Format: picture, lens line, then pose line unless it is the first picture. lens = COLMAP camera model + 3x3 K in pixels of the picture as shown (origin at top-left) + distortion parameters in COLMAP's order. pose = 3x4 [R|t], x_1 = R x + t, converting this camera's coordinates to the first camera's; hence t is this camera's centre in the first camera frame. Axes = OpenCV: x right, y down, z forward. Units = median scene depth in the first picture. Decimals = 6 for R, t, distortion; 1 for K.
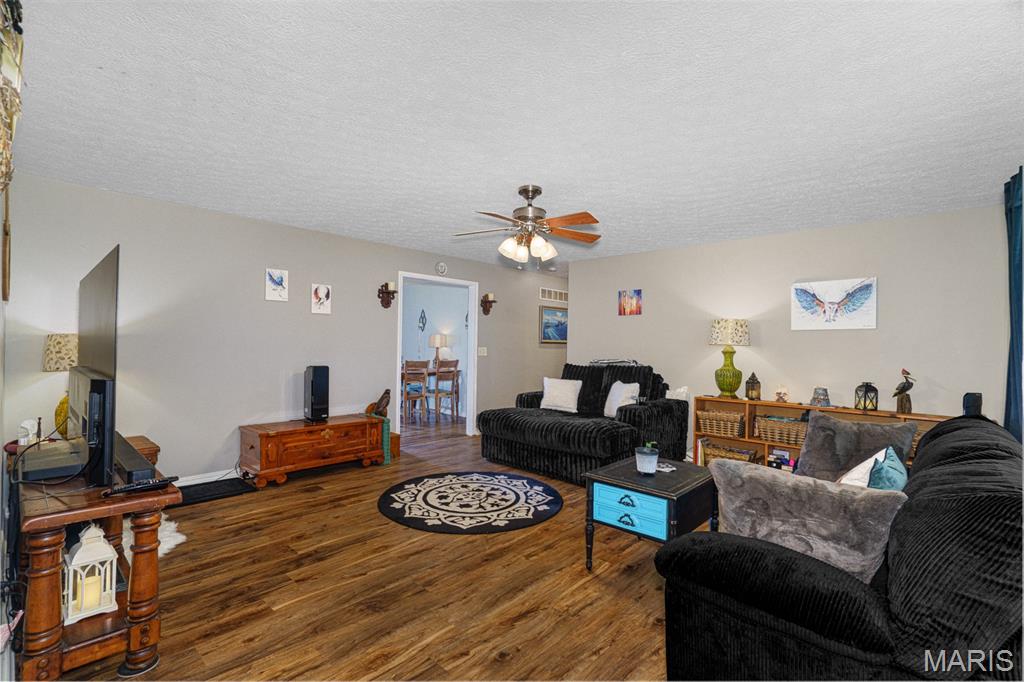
lens RADIAL K [[465.4, 0, 510.8], [0, 465.4, 344.0], [0, 0, 1]] dist [-0.002114, -0.000542]
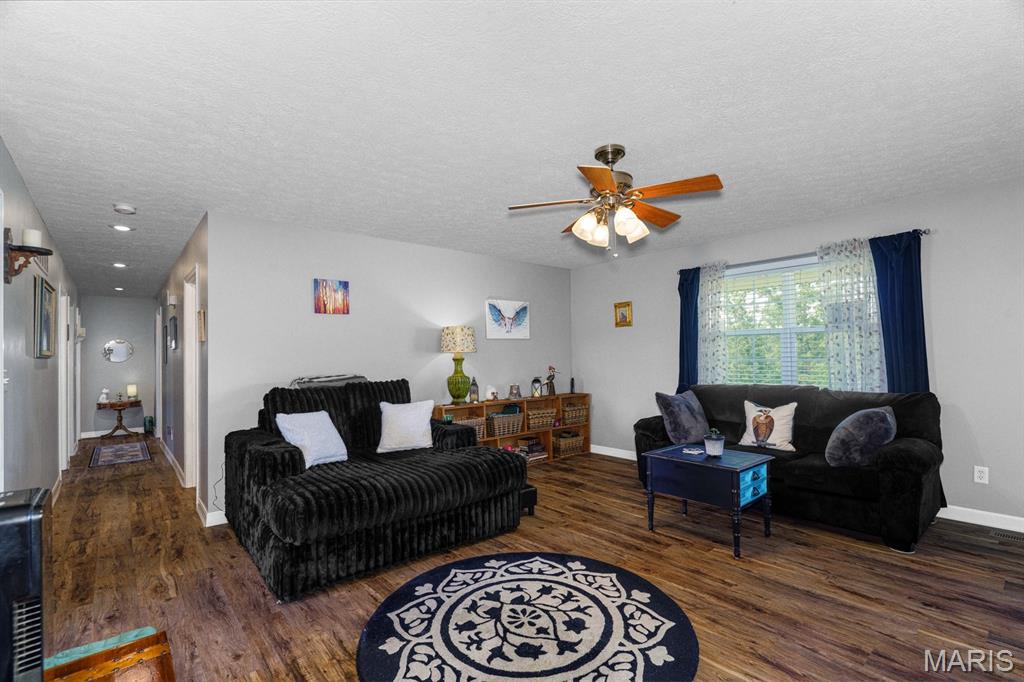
lens RADIAL K [[465.4, 0, 510.8], [0, 465.4, 344.0], [0, 0, 1]] dist [-0.002114, -0.000542]
pose [[0.109024, 0.008605, 0.994002, -0.653611], [0.017761, 0.999786, -0.010603, -0.003058], [-0.993880, 0.018810, 0.108848, 0.948955]]
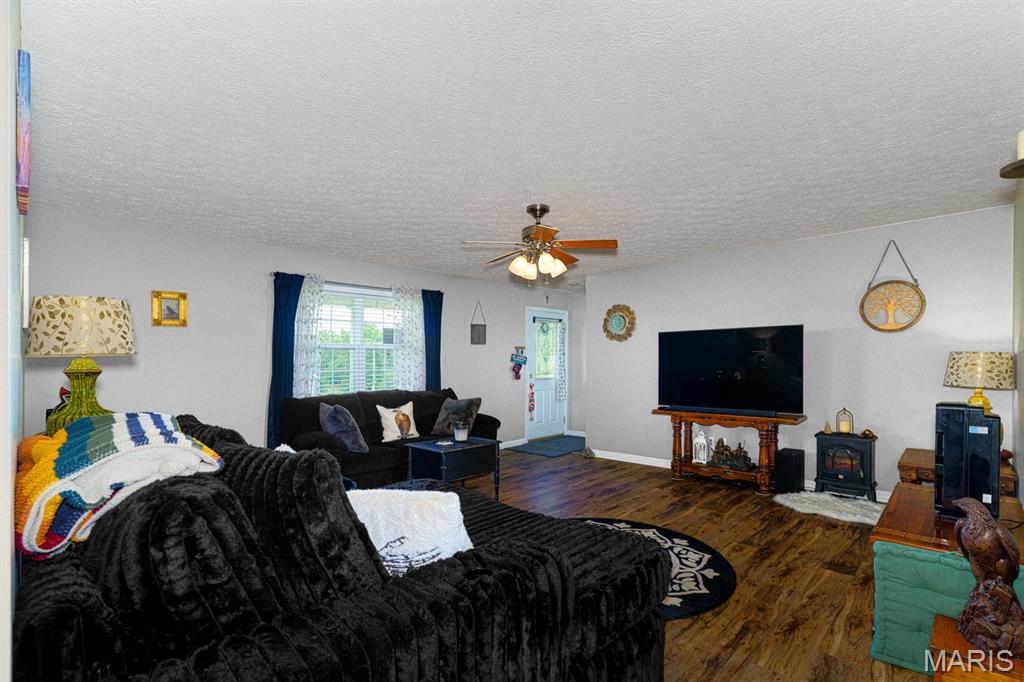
lens RADIAL K [[472.4, 0, 525.8], [0, 472.4, 361.5], [0, 0, 1]] dist [-0.000442, 0.000027]
pose [[-0.999960, -0.005714, -0.006822, 0.054454], [-0.005711, 0.999984, -0.000590, 0.005721], [0.006826, -0.000551, -0.999977, 1.776920]]
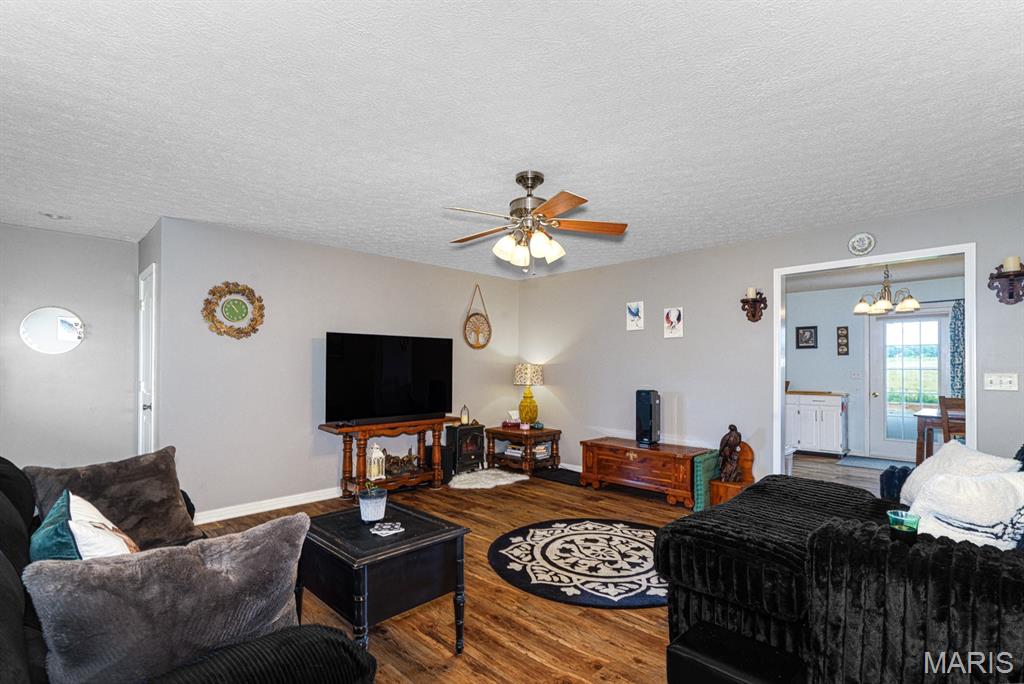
lens RADIAL K [[482.8, 0, 509.5], [0, 482.8, 359.3], [0, 0, 1]] dist [-0.000072, 0.000016]
pose [[-0.034398, -0.031091, -0.998925, 0.773865], [-0.002431, 0.999516, -0.031025, 0.015505], [0.999405, 0.001361, -0.034457, 0.868683]]
